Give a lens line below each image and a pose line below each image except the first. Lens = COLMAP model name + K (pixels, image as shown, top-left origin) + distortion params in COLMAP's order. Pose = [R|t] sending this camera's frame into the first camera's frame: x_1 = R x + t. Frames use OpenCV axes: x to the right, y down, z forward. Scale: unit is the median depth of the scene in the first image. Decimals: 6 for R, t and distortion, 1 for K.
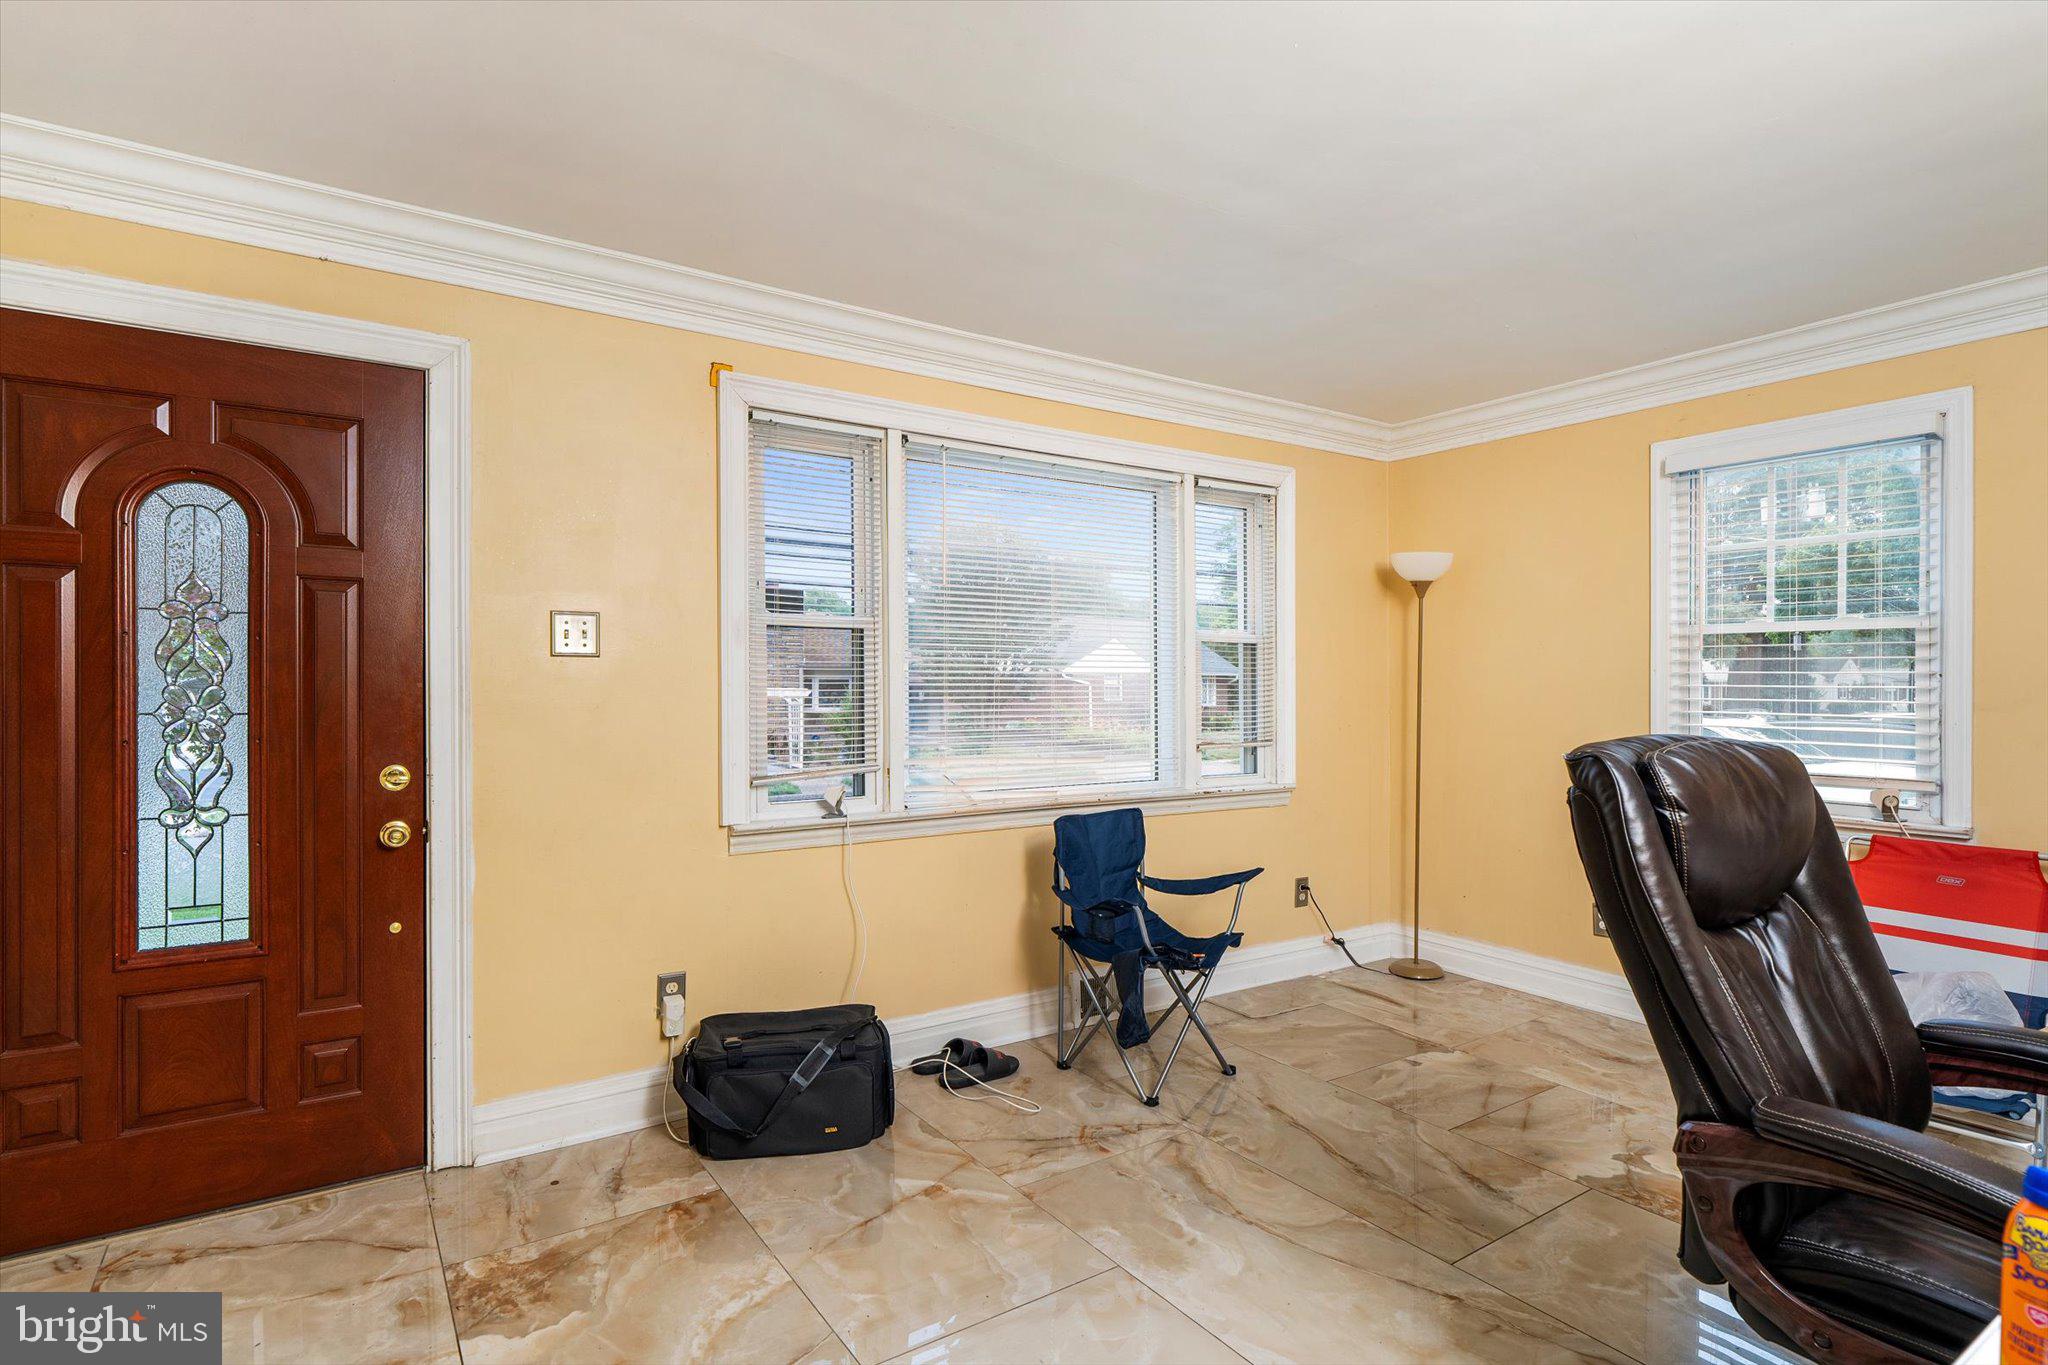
lens RADIAL K [[1030.4, 0, 1014.1], [0, 1030.4, 676.6], [0, 0, 1]] dist [-0.000629, -0.000085]
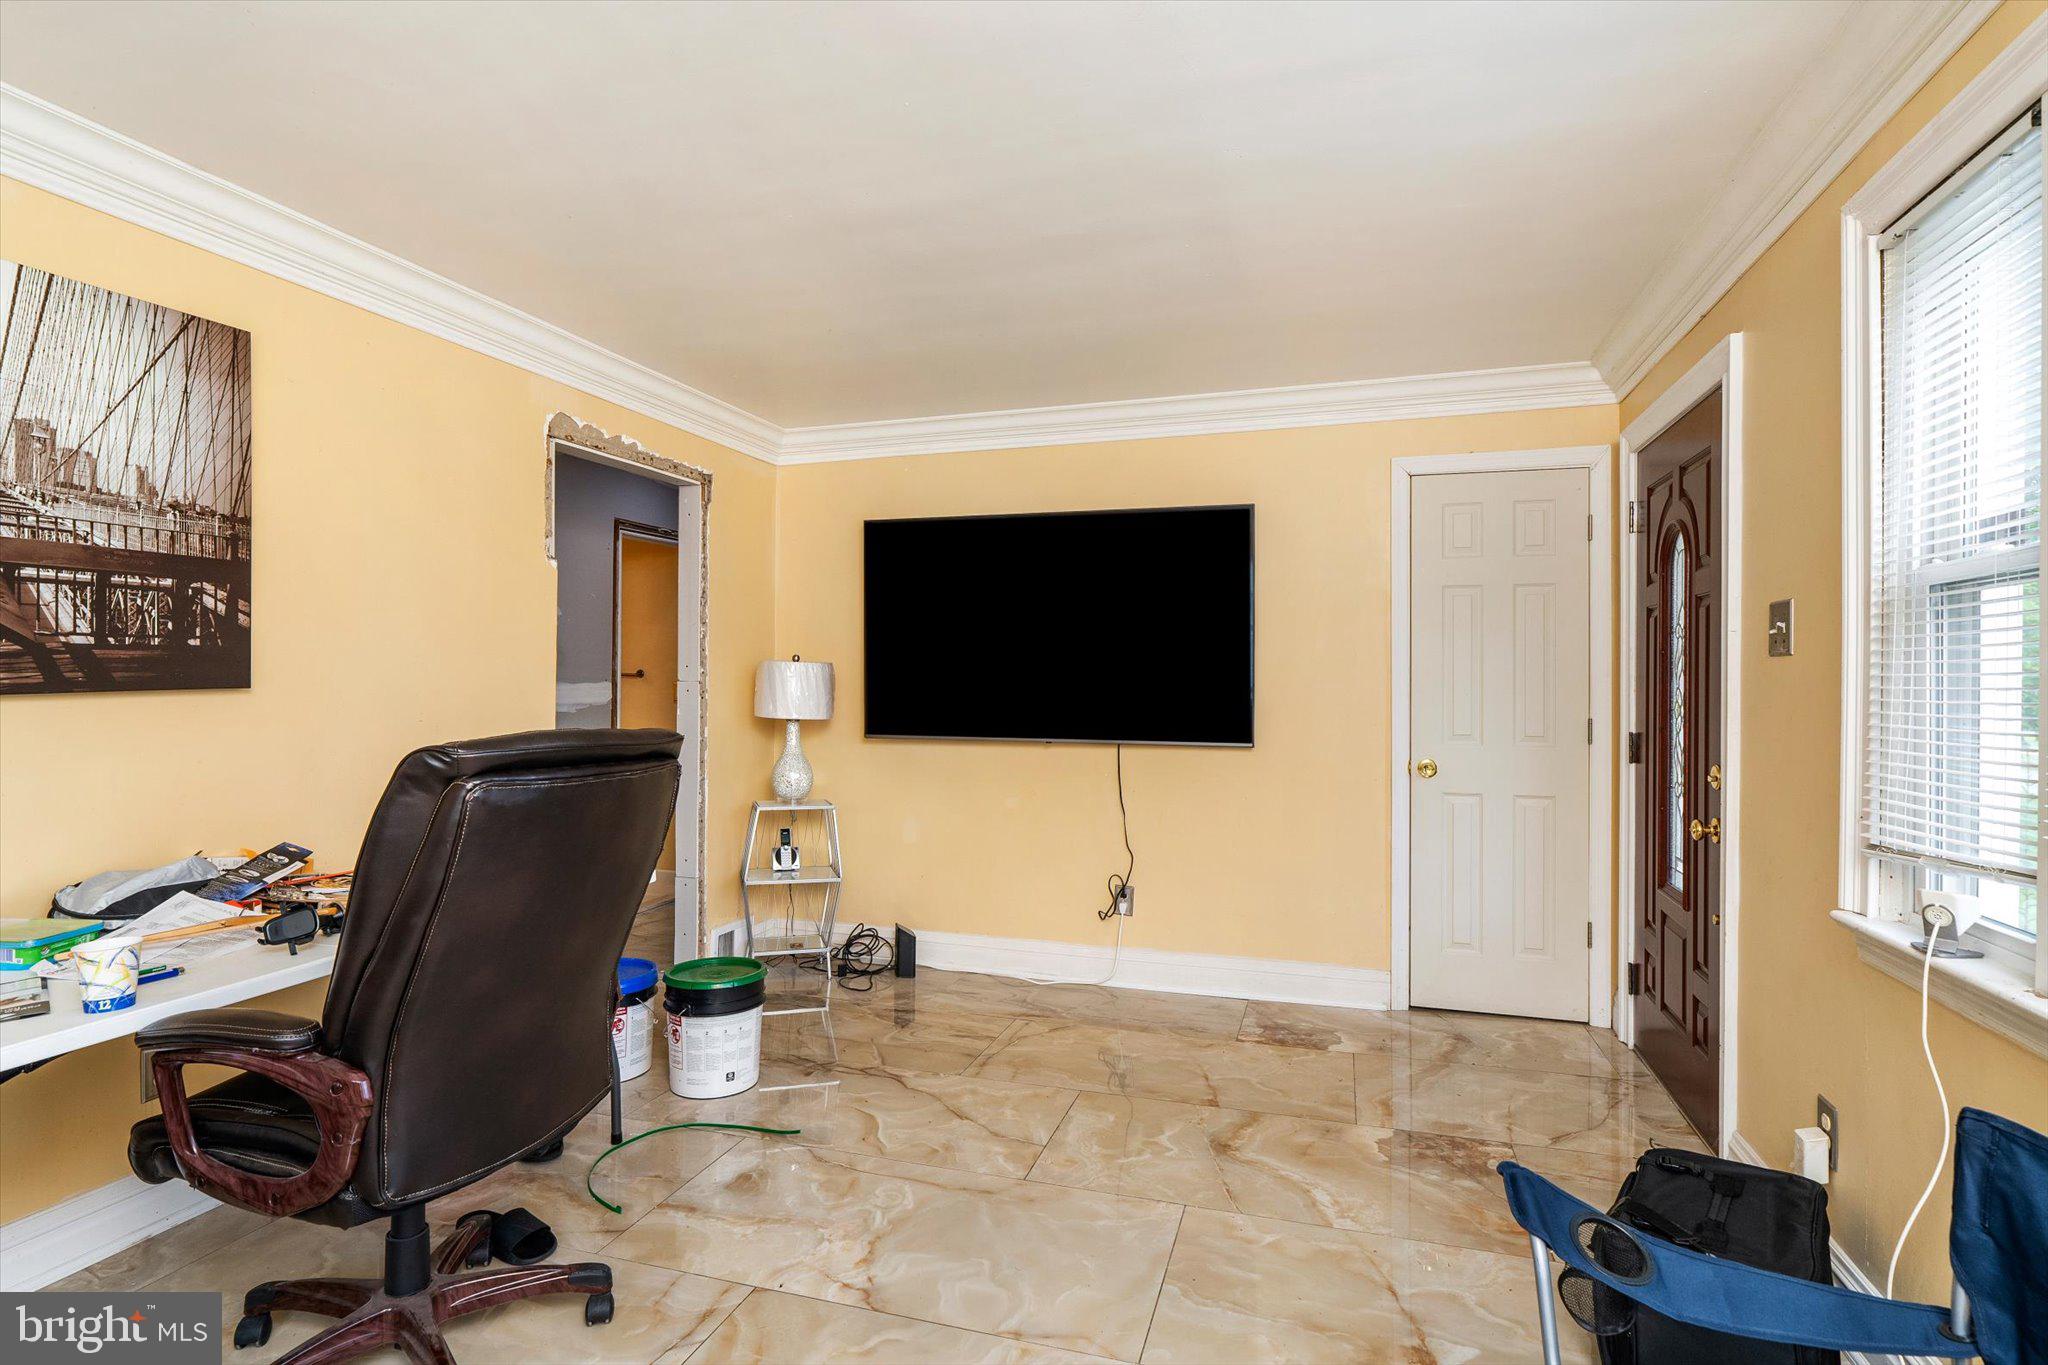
lens RADIAL K [[1030.4, 0, 1014.1], [0, 1030.4, 676.6], [0, 0, 1]] dist [-0.000629, -0.000085]
pose [[-0.782374, -0.009177, -0.622741, 0.510667], [-0.002892, 0.999934, -0.011101, 0.009084], [0.622802, -0.006884, -0.782349, 1.142382]]
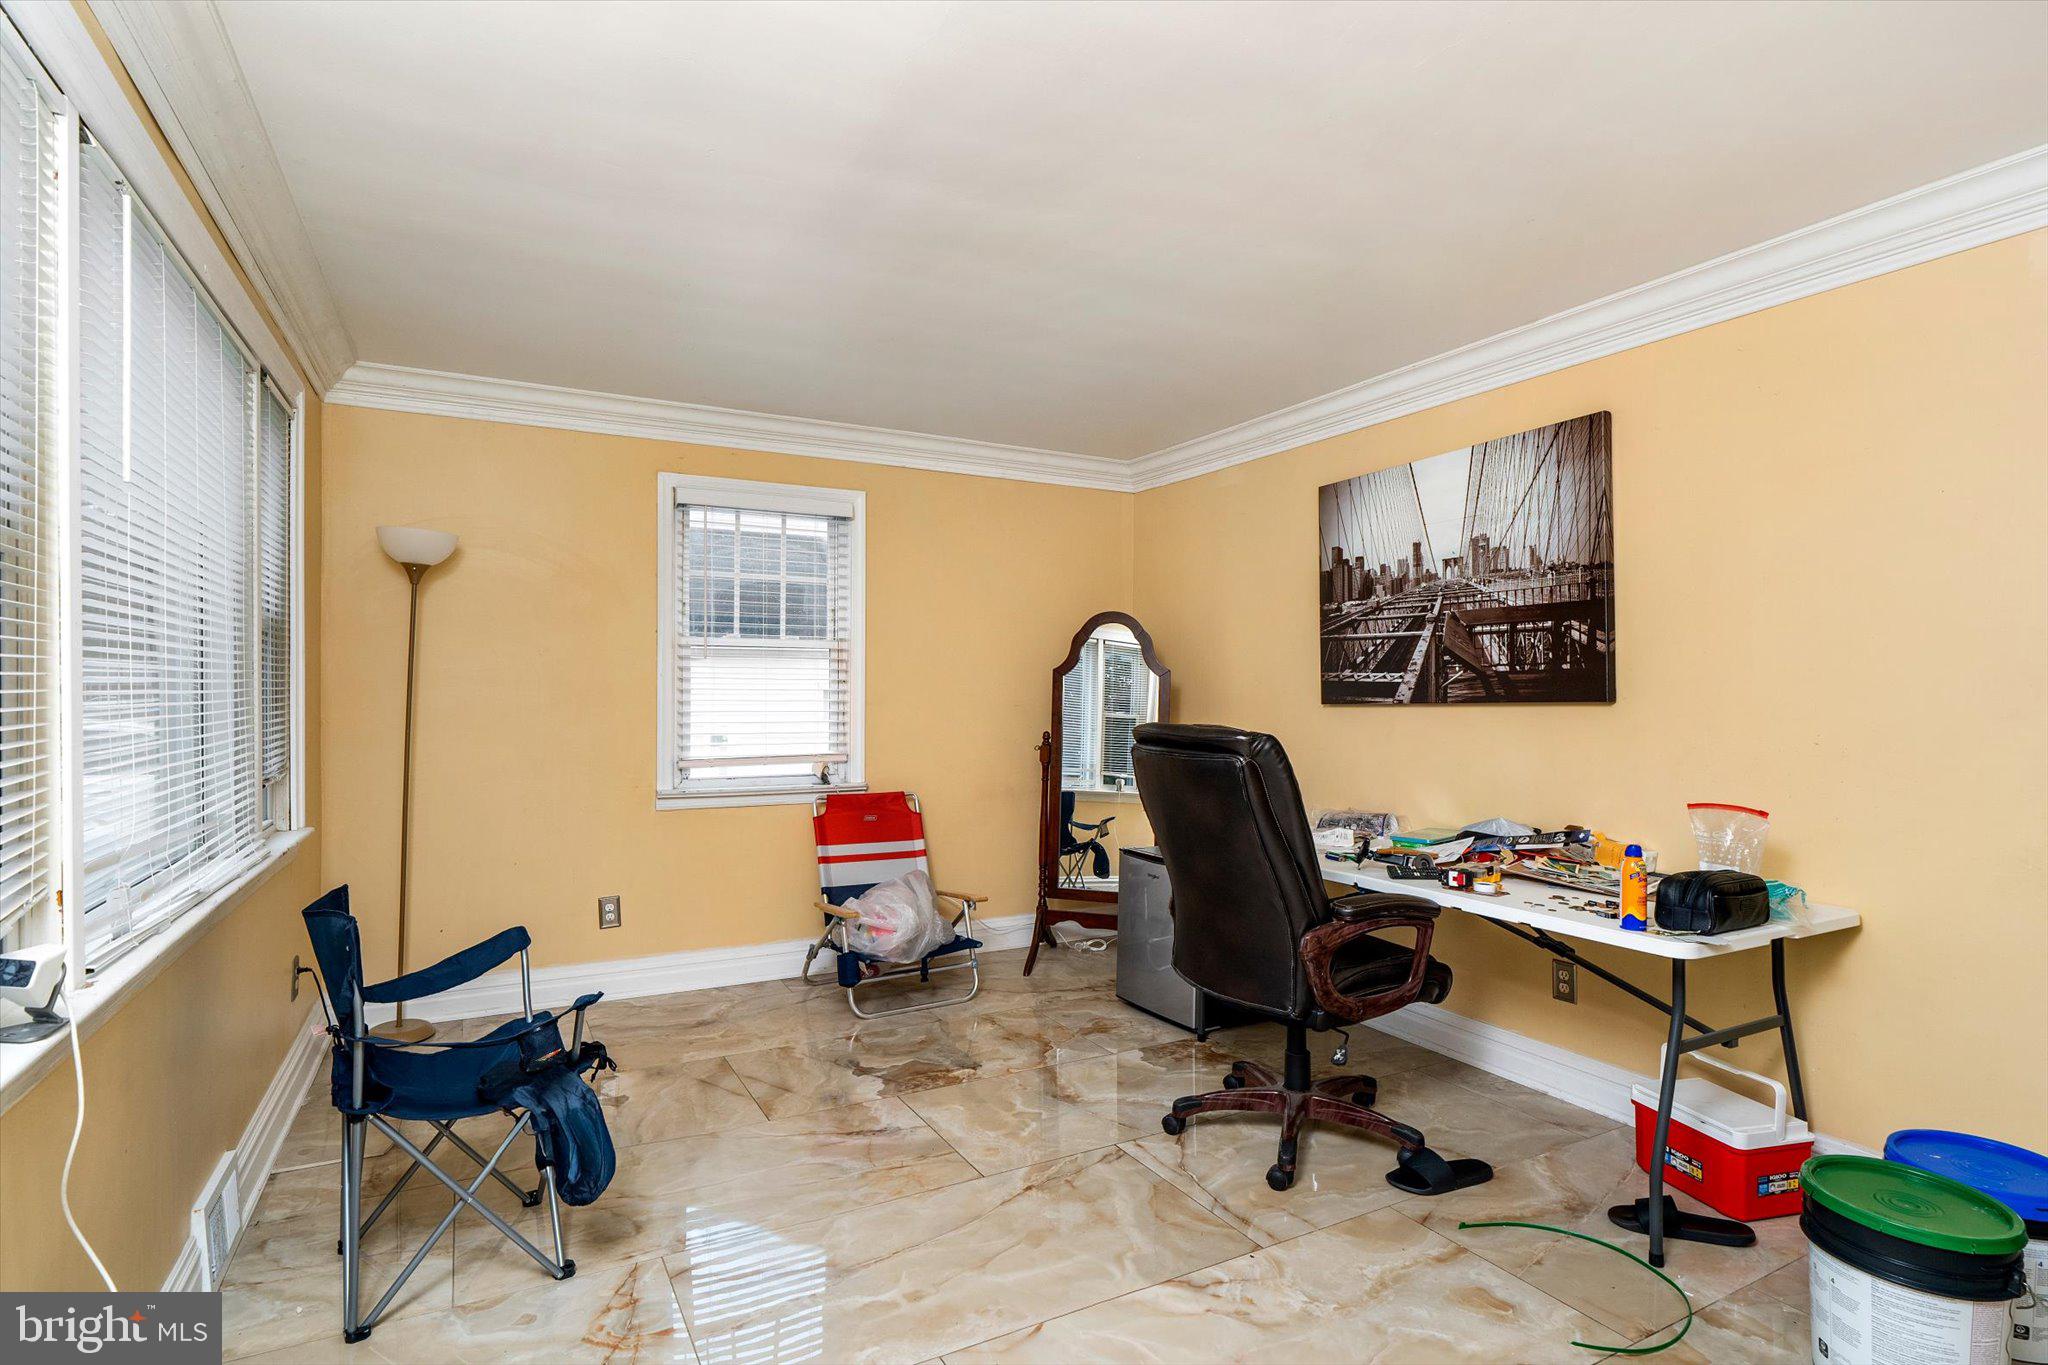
lens RADIAL K [[1030.4, 0, 1014.1], [0, 1030.4, 676.6], [0, 0, 1]] dist [-0.000629, -0.000085]
pose [[0.092984, 0.007702, 0.995638, -0.545990], [-0.009829, 0.999928, -0.006817, -0.000824], [-0.995619, -0.009153, 0.093053, 0.614241]]
